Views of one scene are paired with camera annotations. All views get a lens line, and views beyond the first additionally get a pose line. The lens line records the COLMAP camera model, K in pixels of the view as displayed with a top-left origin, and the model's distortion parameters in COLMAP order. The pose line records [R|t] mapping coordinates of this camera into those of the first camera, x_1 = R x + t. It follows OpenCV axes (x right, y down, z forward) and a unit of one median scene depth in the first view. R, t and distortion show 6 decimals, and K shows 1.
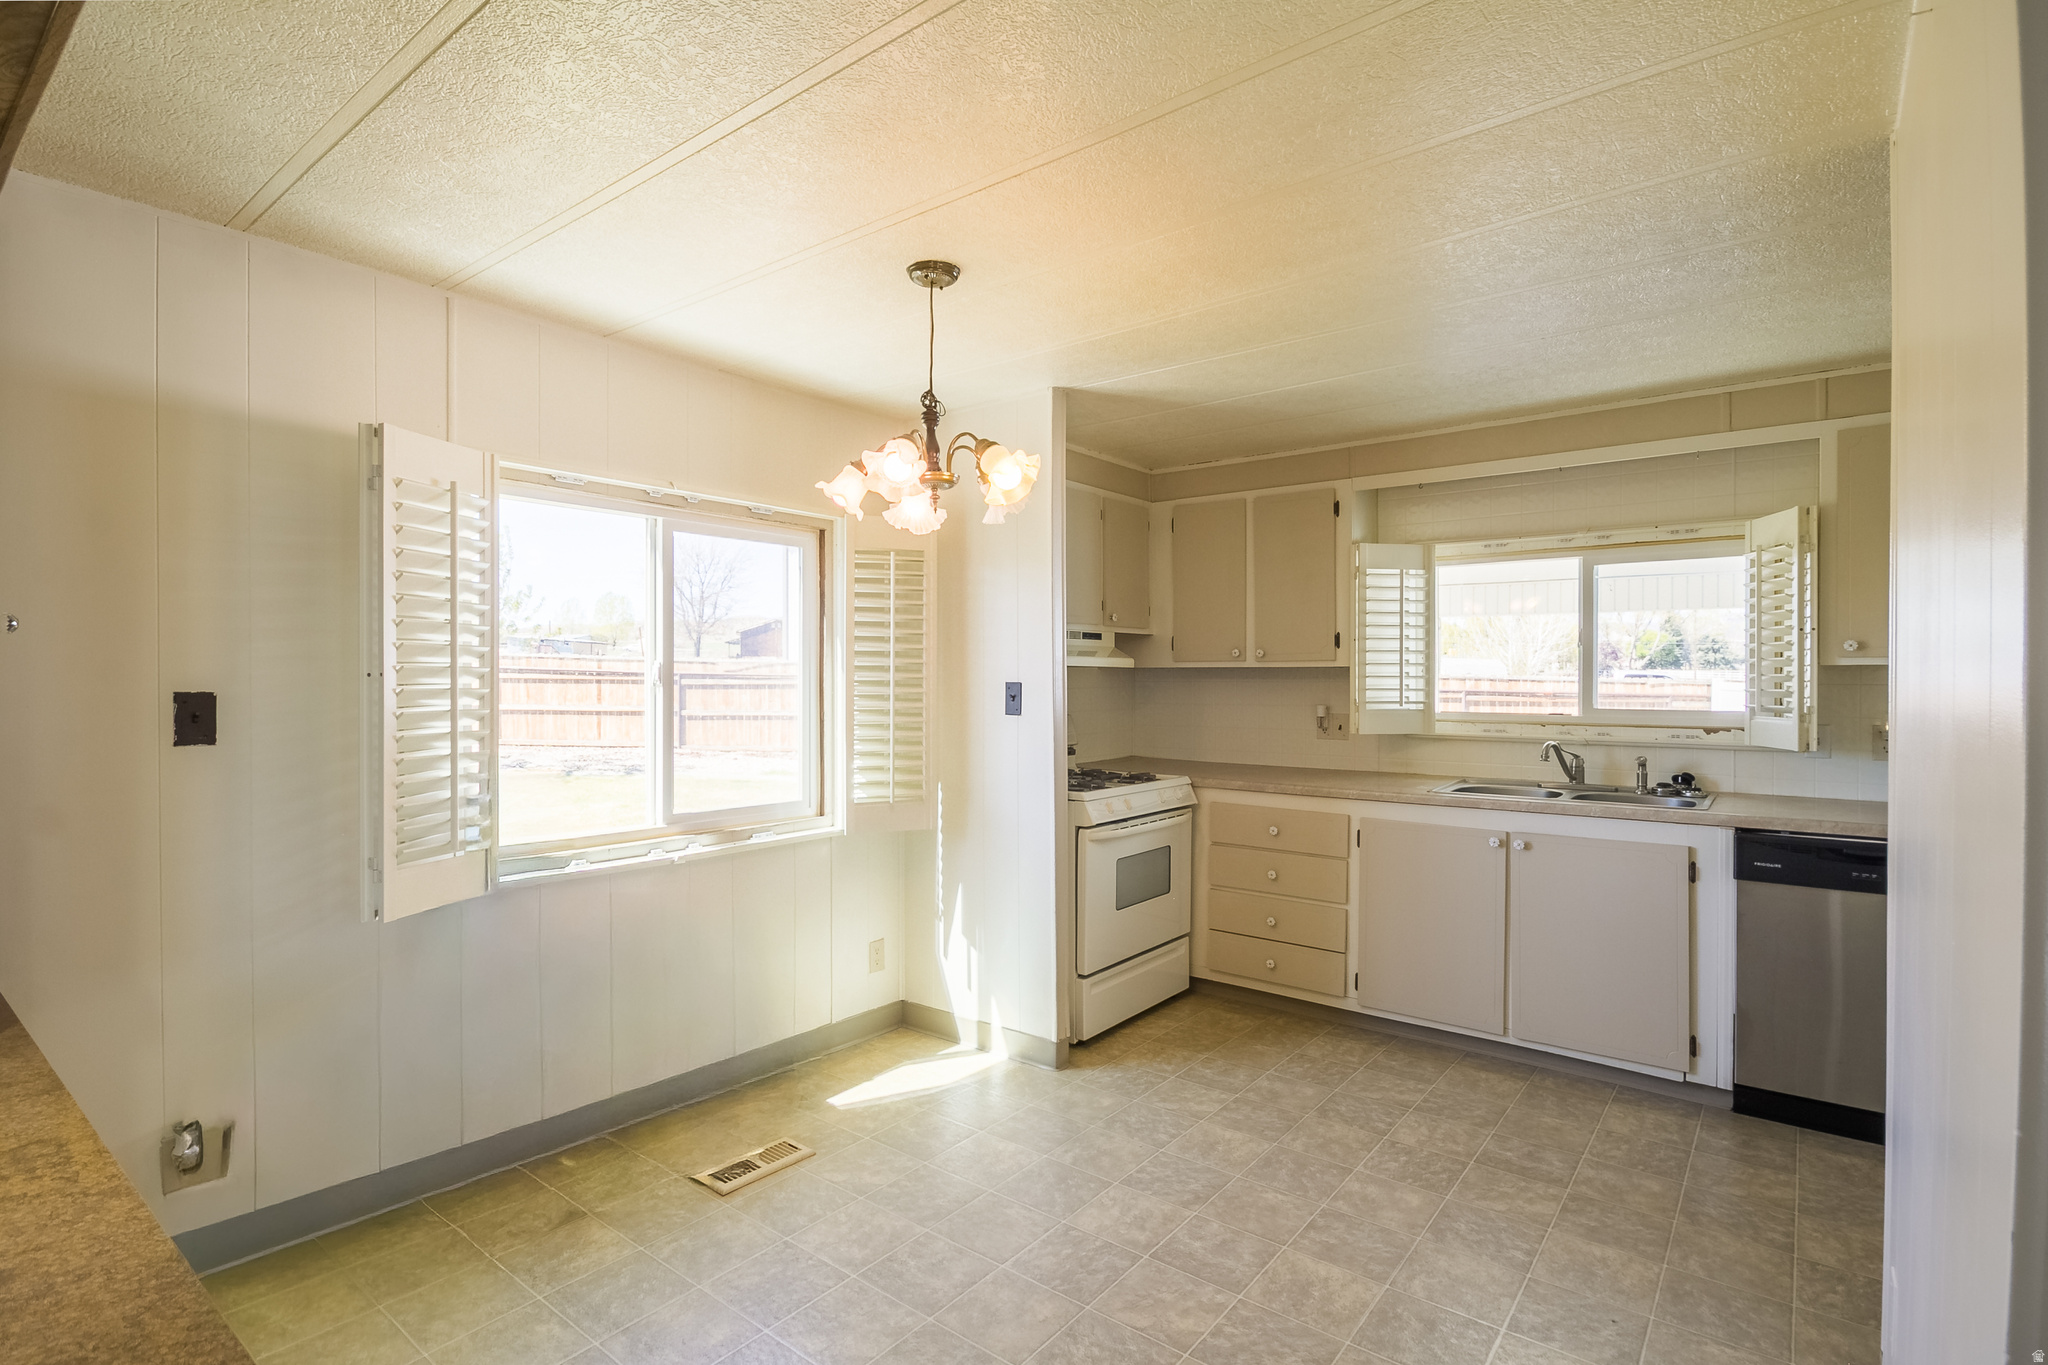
lens RADIAL K [[956.8, 0, 959.6], [0, 956.8, 681.0], [0, 0, 1]] dist [-0.003249, -0.000742]
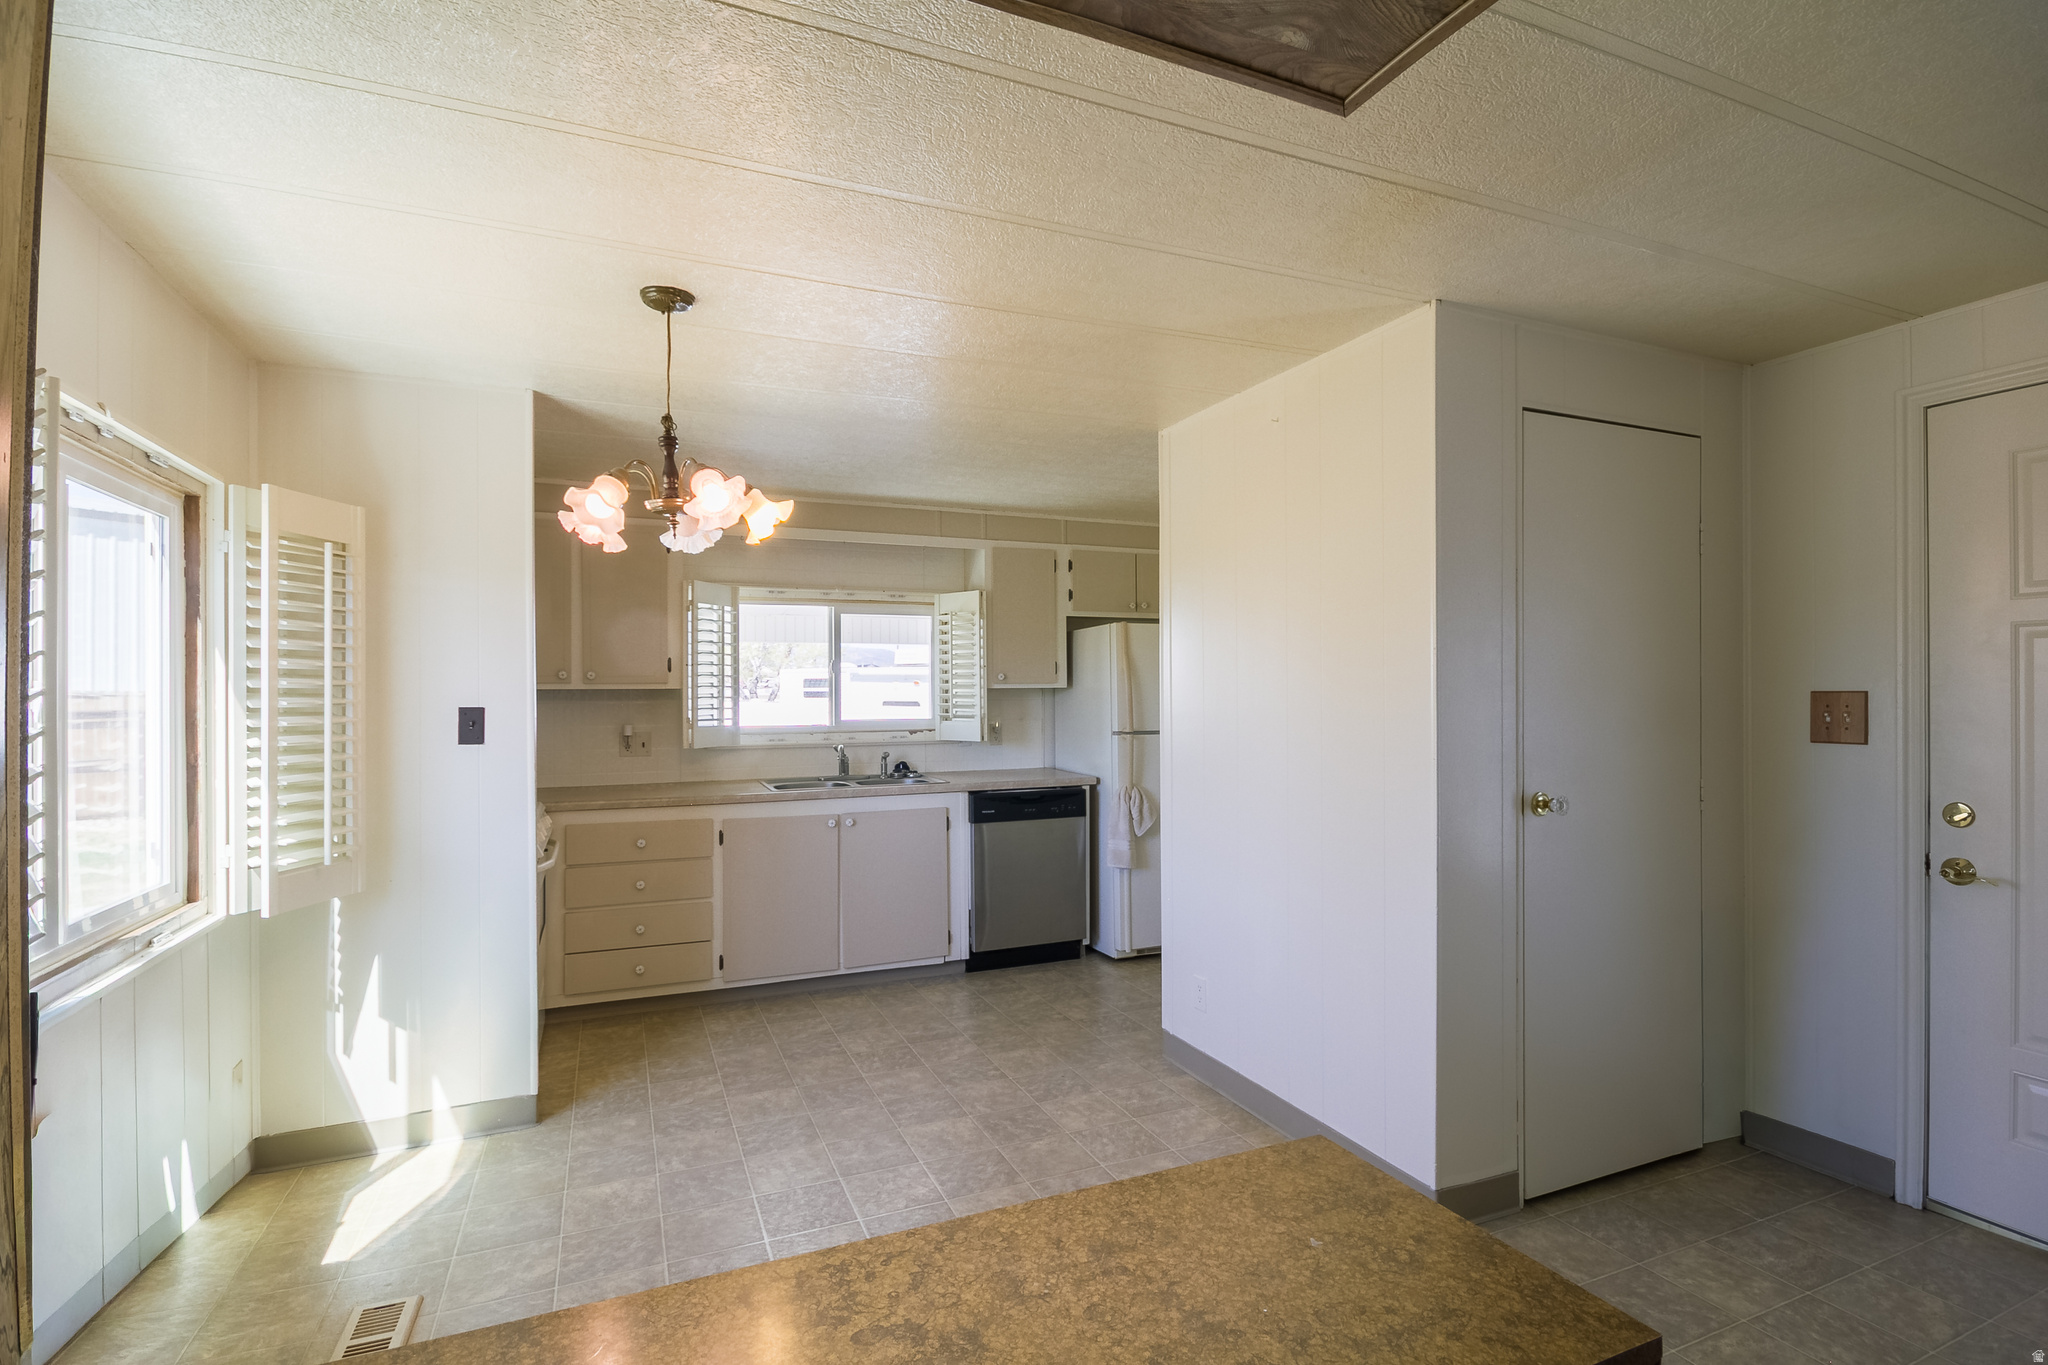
lens RADIAL K [[976.8, 0, 1024.0], [0, 976.8, 682.5], [0, 0, 1]] dist [-0.011150, -0.000261]
pose [[0.477123, 0.005425, 0.878820, -0.473970], [0.010749, 0.999870, -0.012008, -0.005131], [-0.878771, 0.015175, 0.477002, 0.120673]]
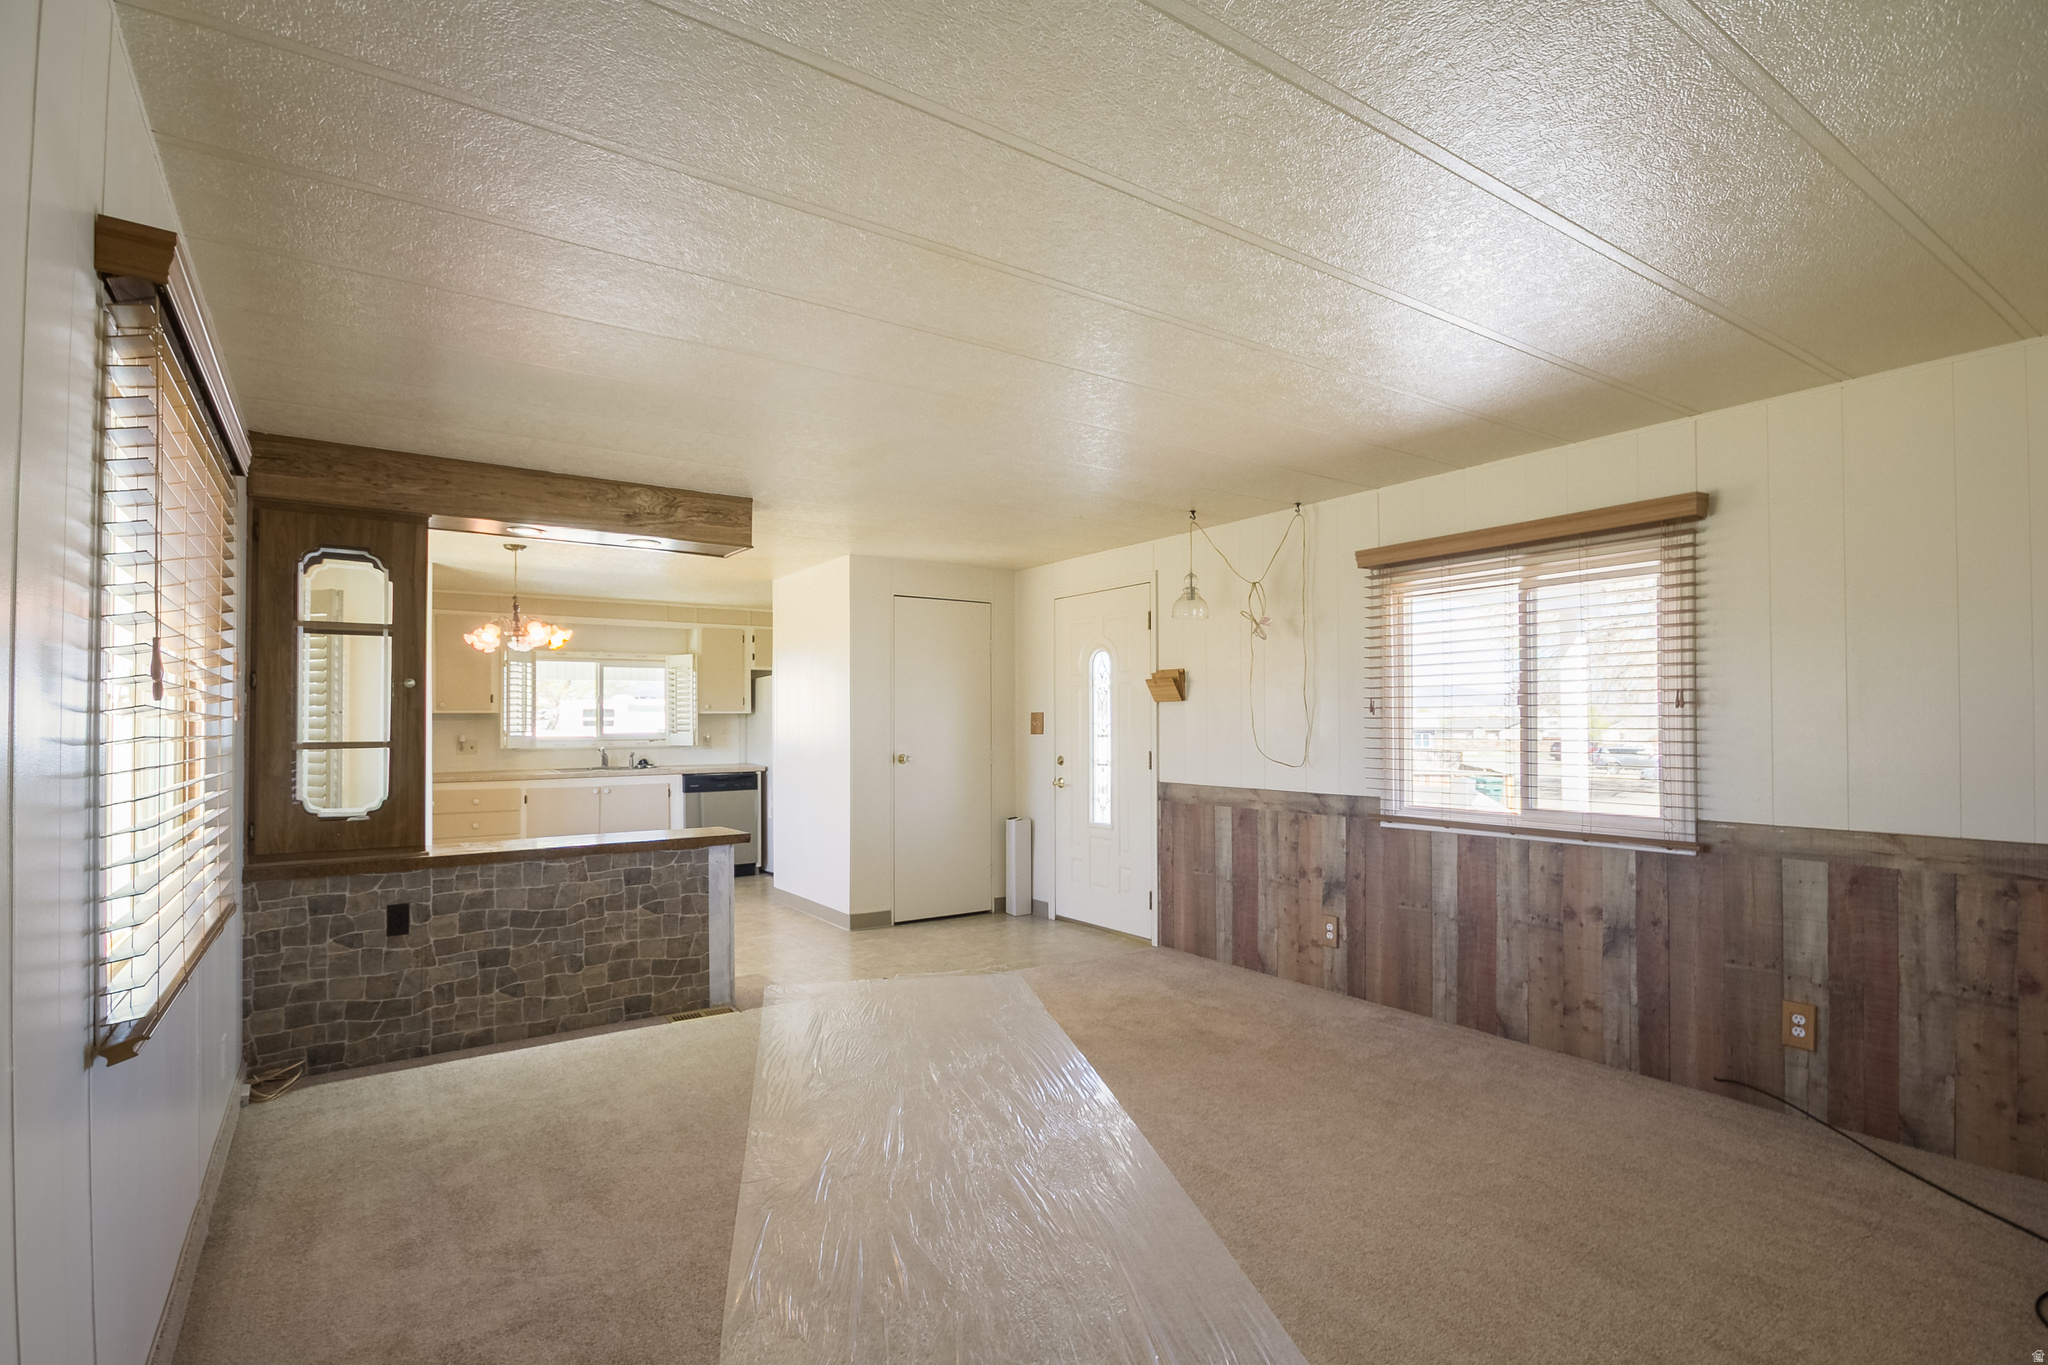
lens RADIAL K [[971.8, 0, 1025.0], [0, 971.8, 705.3], [0, 0, 1]] dist [-0.001835, -0.001944]
pose [[0.290164, 0.014342, 0.956870, -1.269389], [0.012358, 0.999748, -0.018732, 0.020101], [-0.956897, 0.017260, 0.289913, -0.594893]]
